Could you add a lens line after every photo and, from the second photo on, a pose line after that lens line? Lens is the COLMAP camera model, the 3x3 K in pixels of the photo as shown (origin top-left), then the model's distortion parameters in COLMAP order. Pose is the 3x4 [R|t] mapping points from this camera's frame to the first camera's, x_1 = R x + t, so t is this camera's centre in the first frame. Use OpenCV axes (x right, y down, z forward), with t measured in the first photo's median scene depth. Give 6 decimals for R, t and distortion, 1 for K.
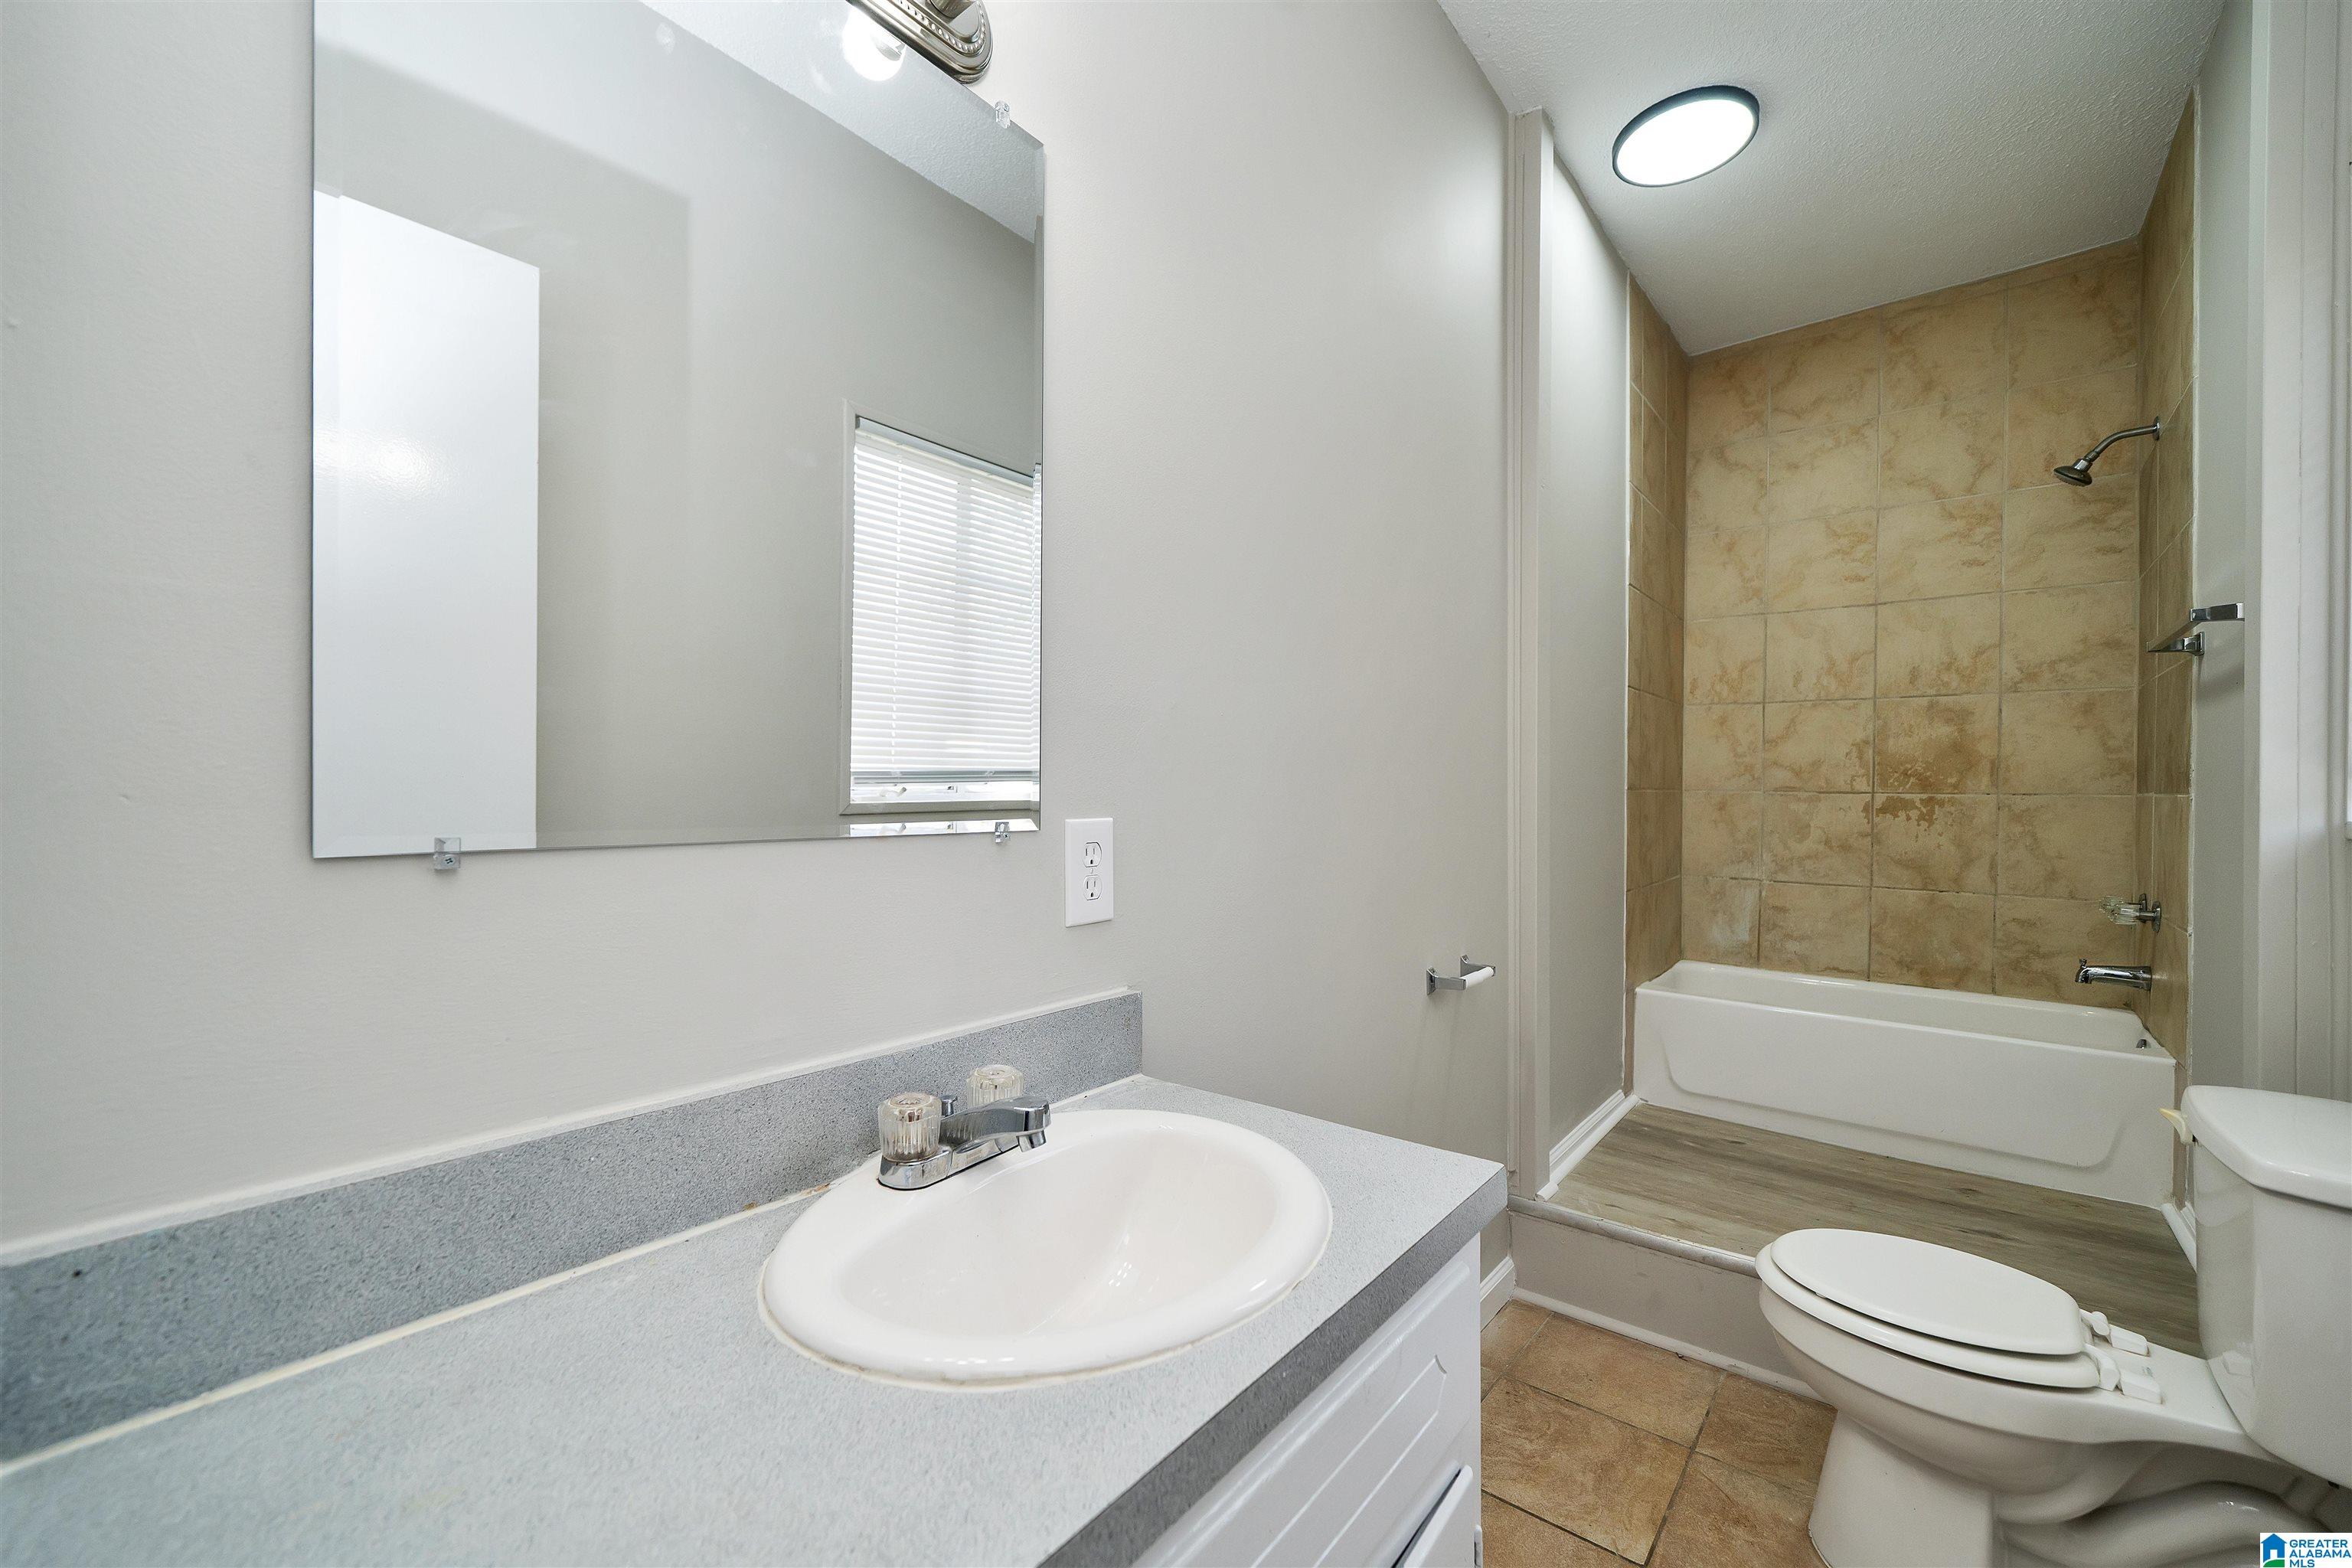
lens RADIAL K [[926.4, 0, 1168.1], [0, 926.4, 795.0], [0, 0, 1]] dist [-0.004371, -0.000238]
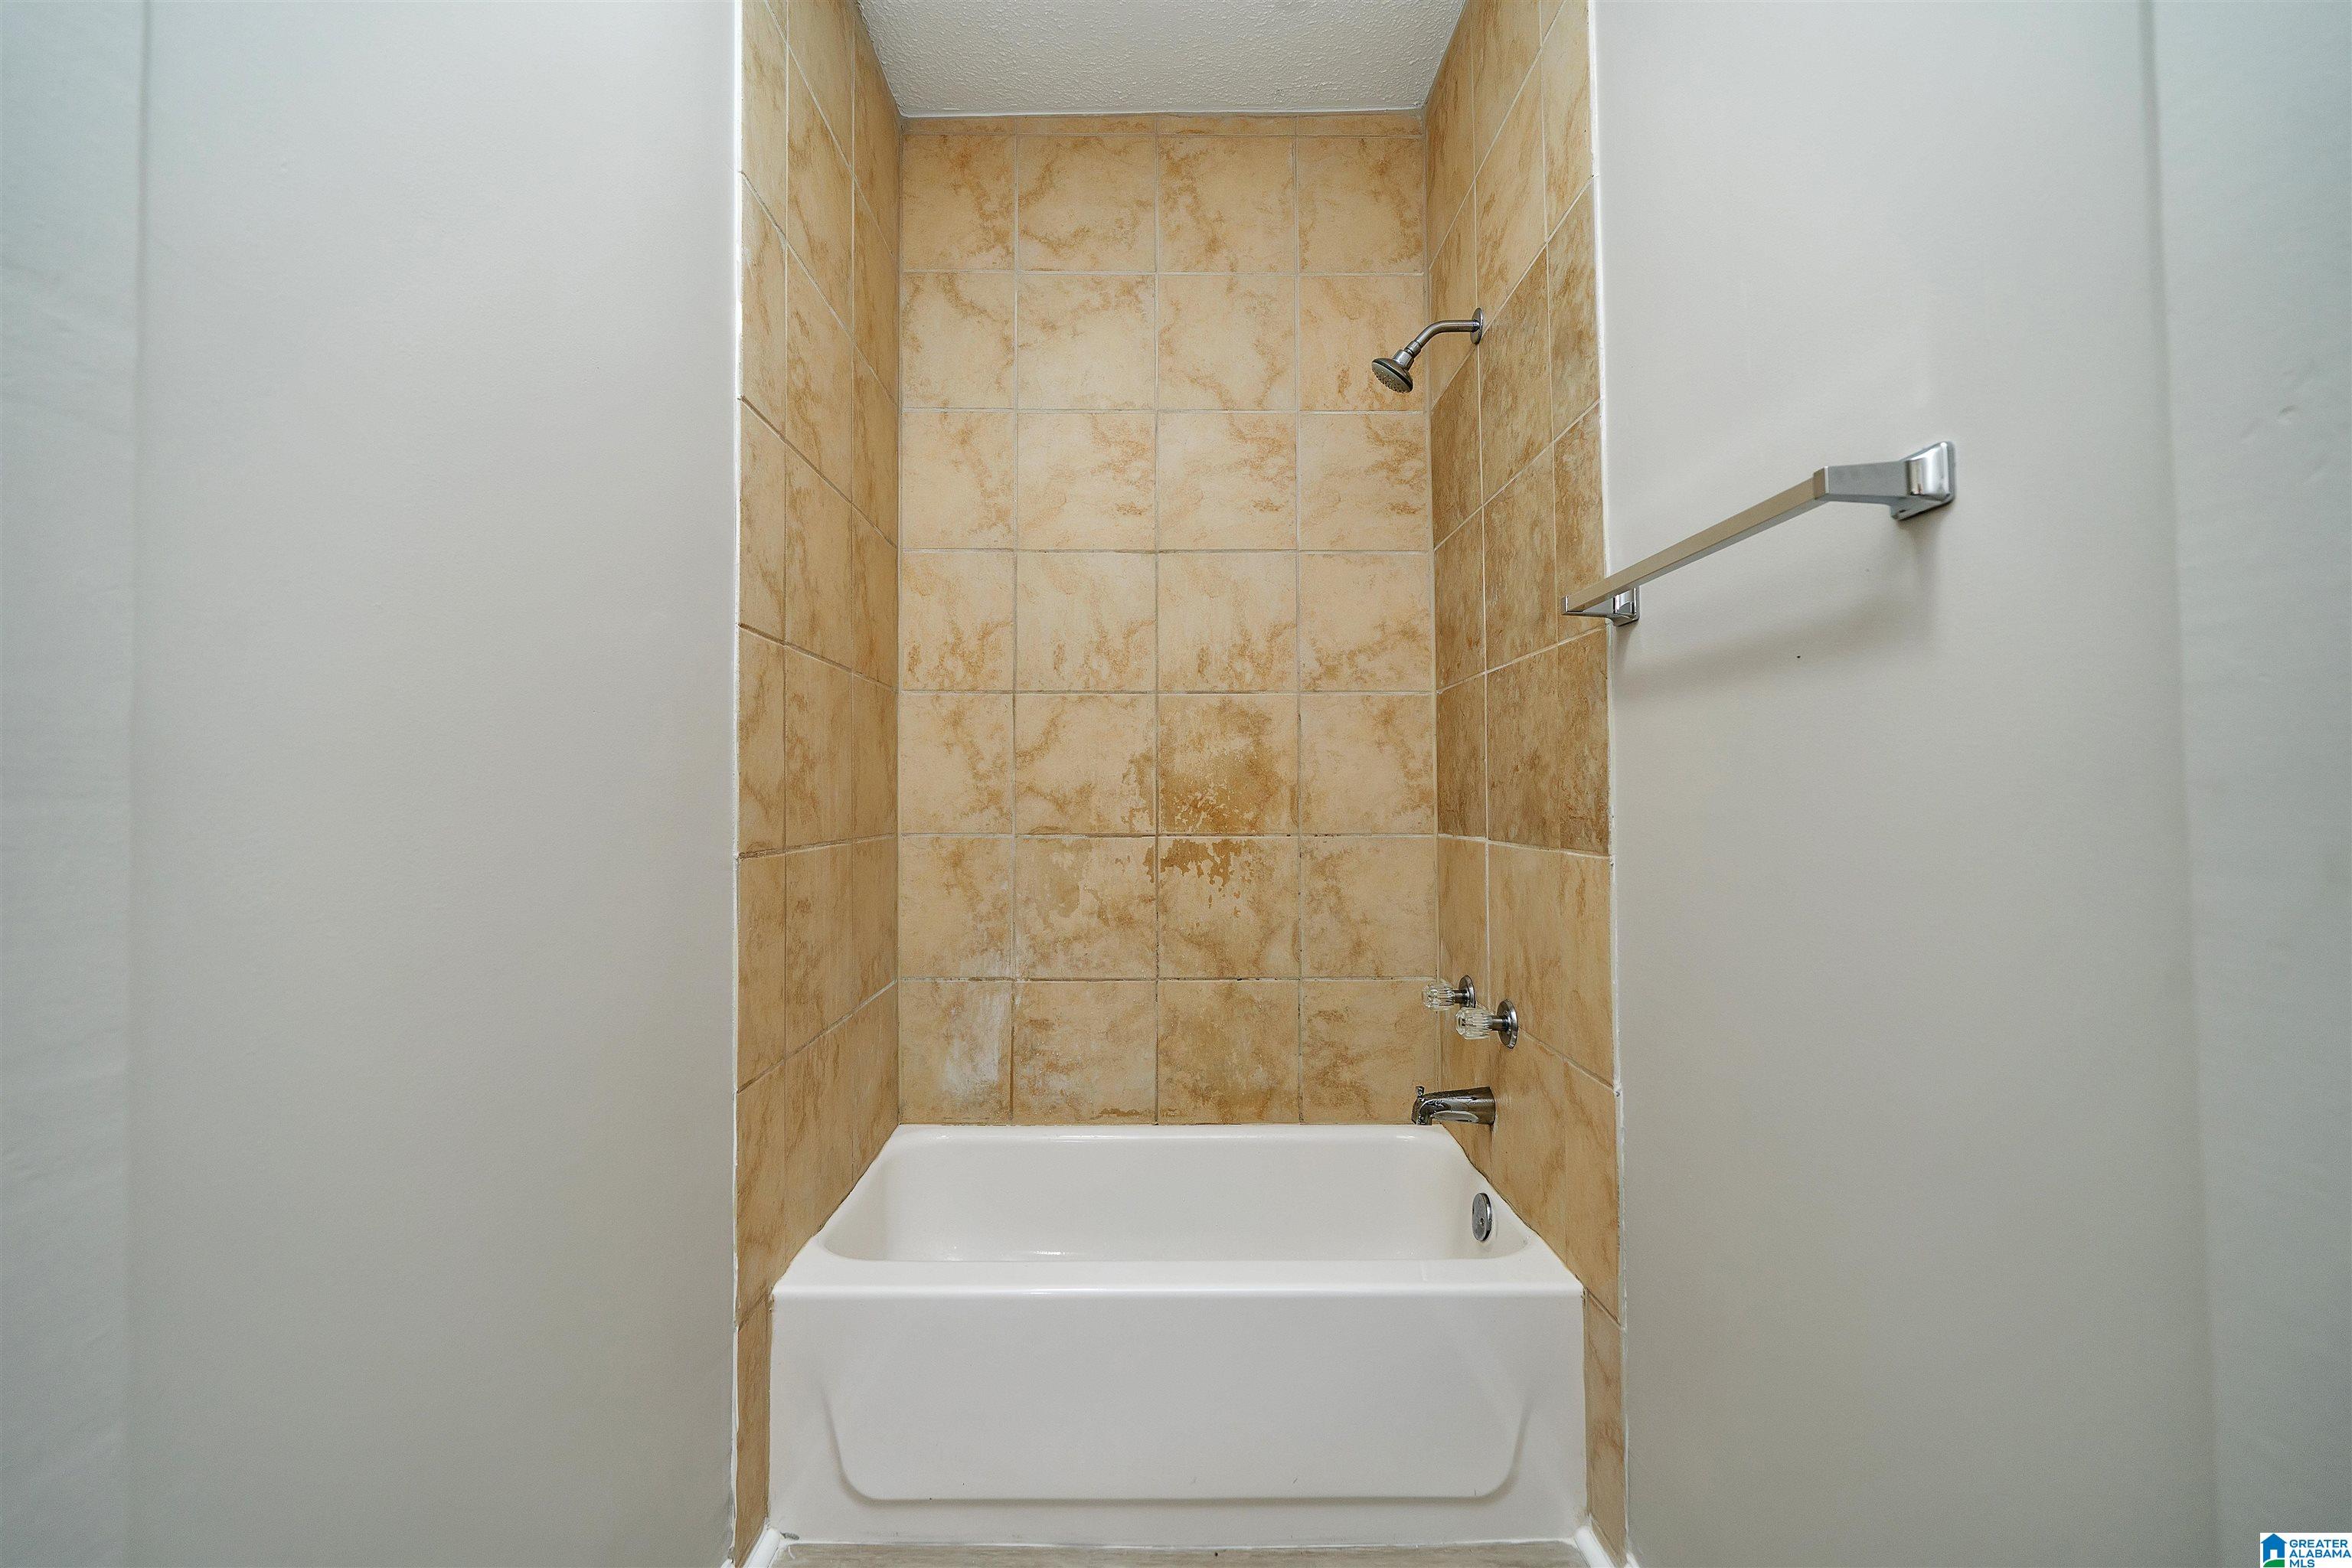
lens RADIAL K [[926.4, 0, 1168.7], [0, 926.4, 786.4], [0, 0, 1]] dist [-0.004371, -0.000238]
pose [[0.755868, -0.003425, 0.654715, 0.343263], [0.015096, 0.999812, -0.012198, -0.029471], [-0.654550, 0.019103, 0.755777, 0.504039]]
